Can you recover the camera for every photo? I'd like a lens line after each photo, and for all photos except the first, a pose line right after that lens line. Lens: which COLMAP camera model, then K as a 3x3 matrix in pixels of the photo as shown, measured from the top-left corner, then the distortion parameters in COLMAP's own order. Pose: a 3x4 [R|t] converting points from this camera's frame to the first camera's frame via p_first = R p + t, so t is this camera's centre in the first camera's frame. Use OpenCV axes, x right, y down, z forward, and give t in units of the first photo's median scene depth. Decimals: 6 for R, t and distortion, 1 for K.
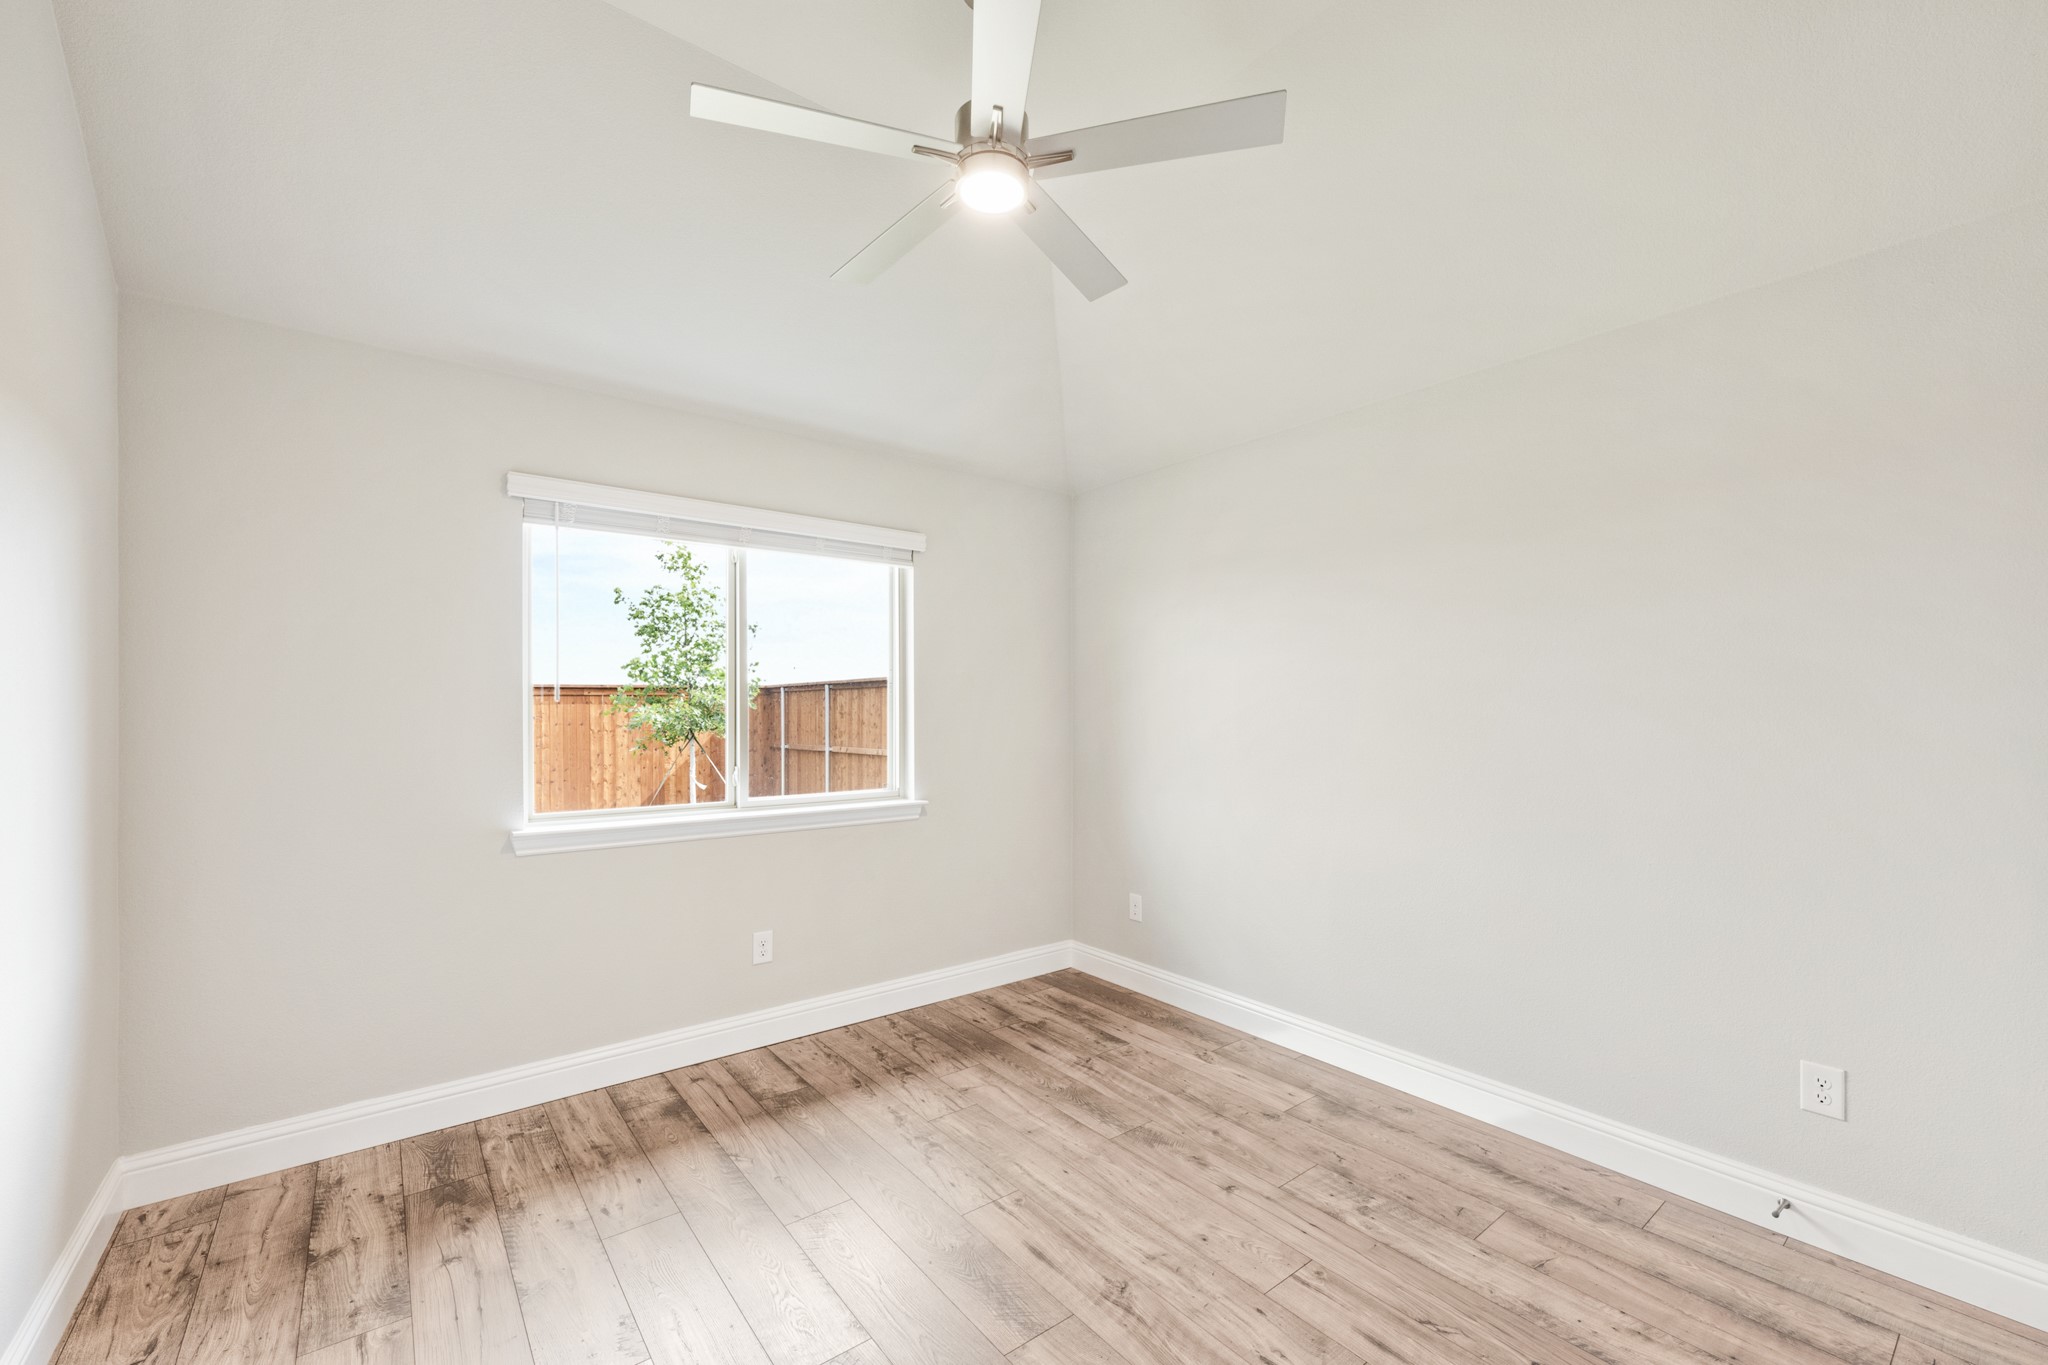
lens RADIAL K [[834.4, 0, 1016.4], [0, 834.4, 677.8], [0, 0, 1]] dist [-0.000246, -0.000127]
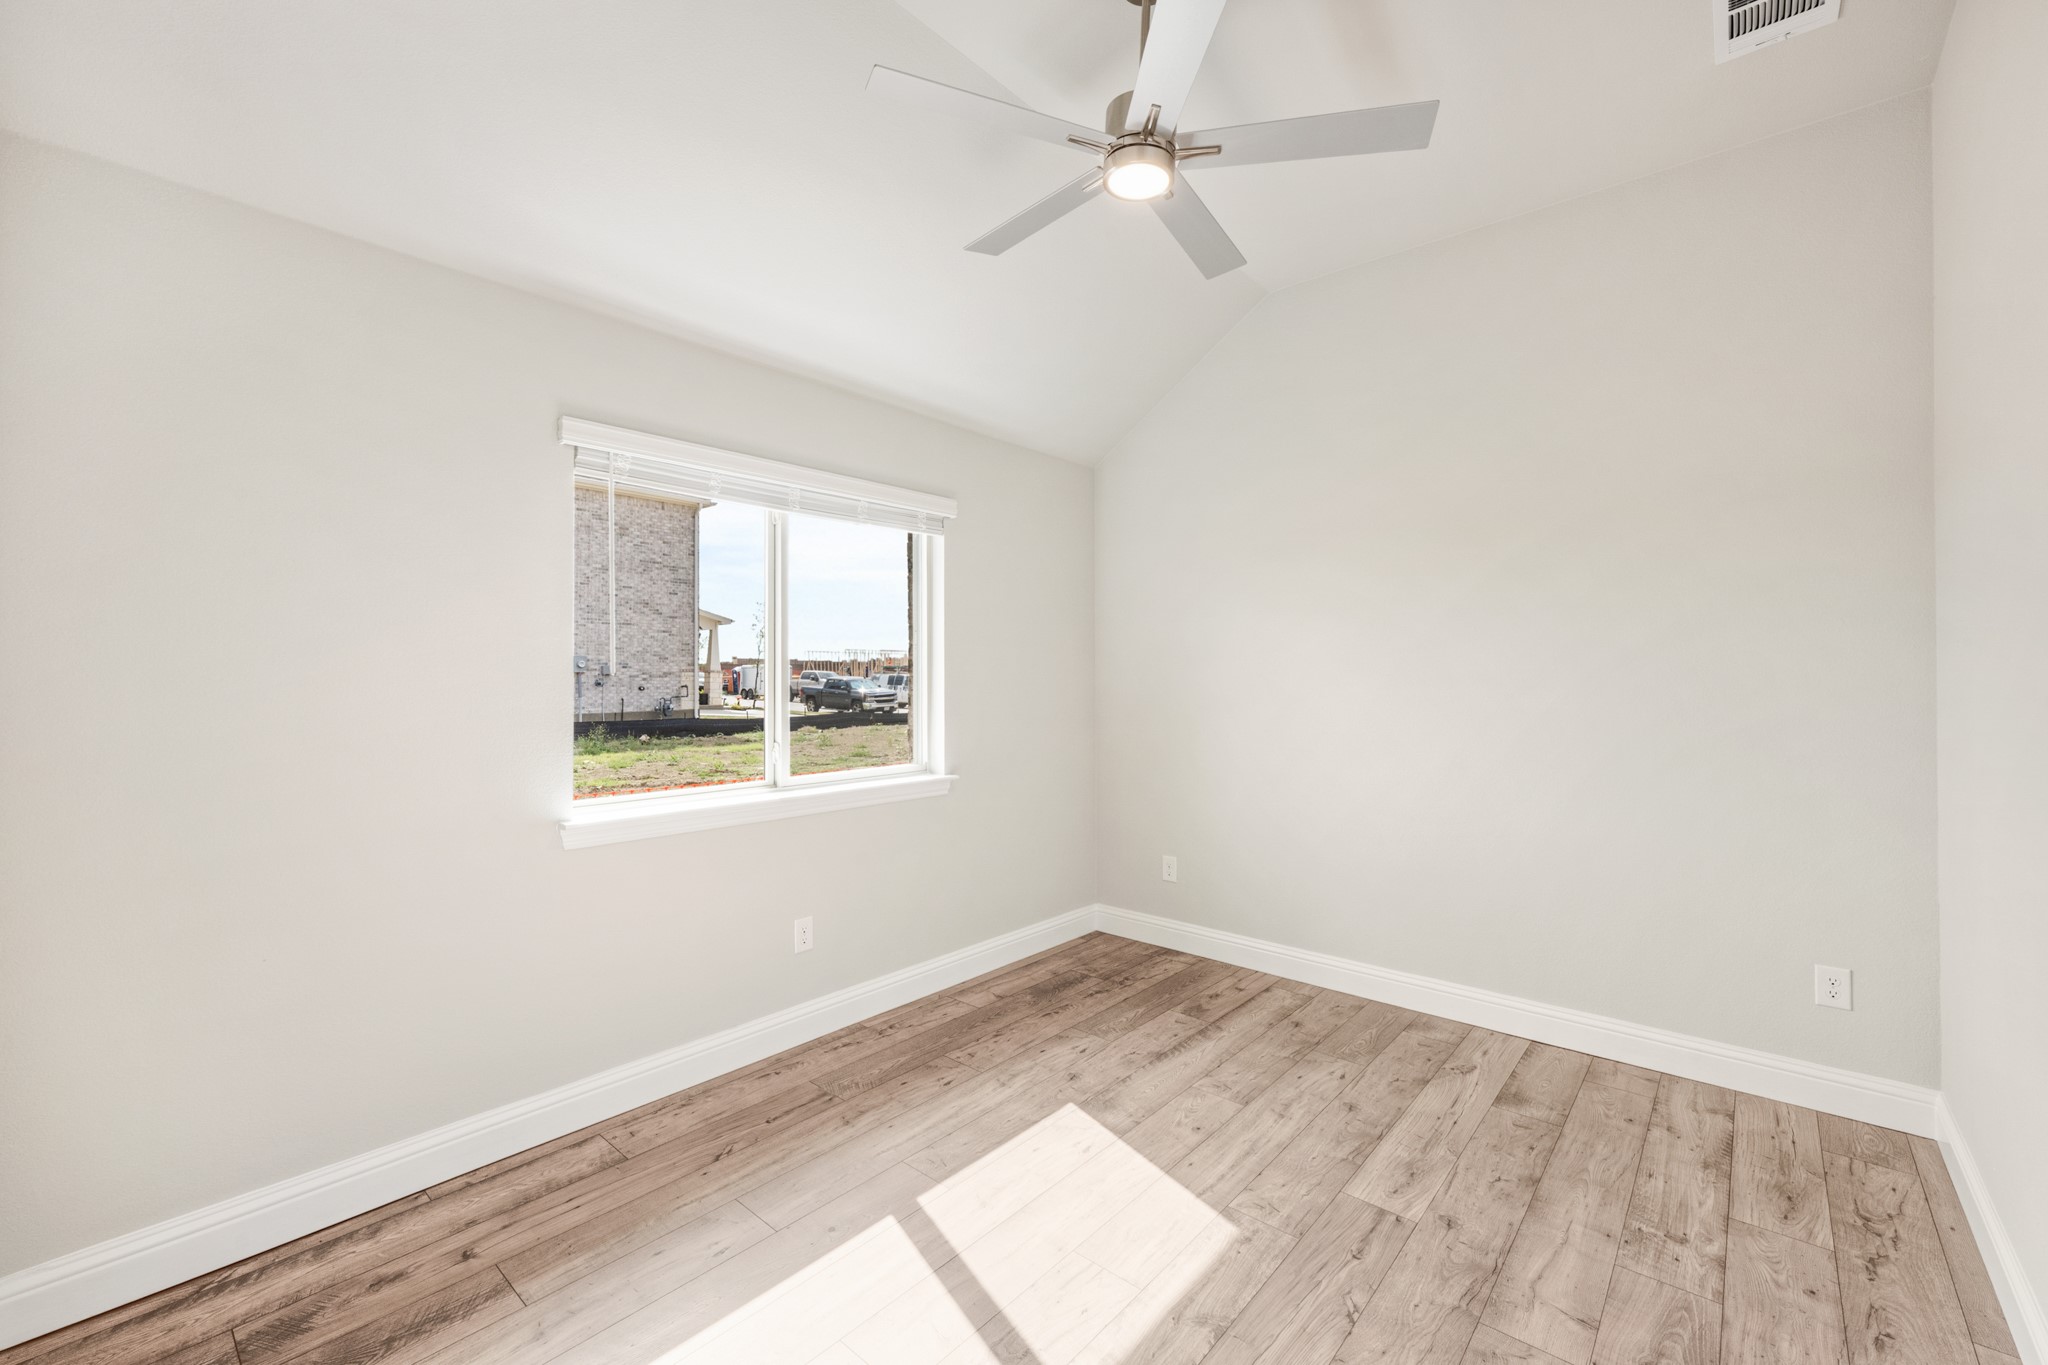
lens RADIAL K [[834.4, 0, 1016.4], [0, 834.4, 677.8], [0, 0, 1]] dist [-0.000246, -0.000127]
pose [[-0.186053, 0.001035, 0.982539, -0.956153], [-0.034549, 0.999374, -0.007595, 0.036855], [-0.981932, -0.035359, -0.185901, 1.349851]]
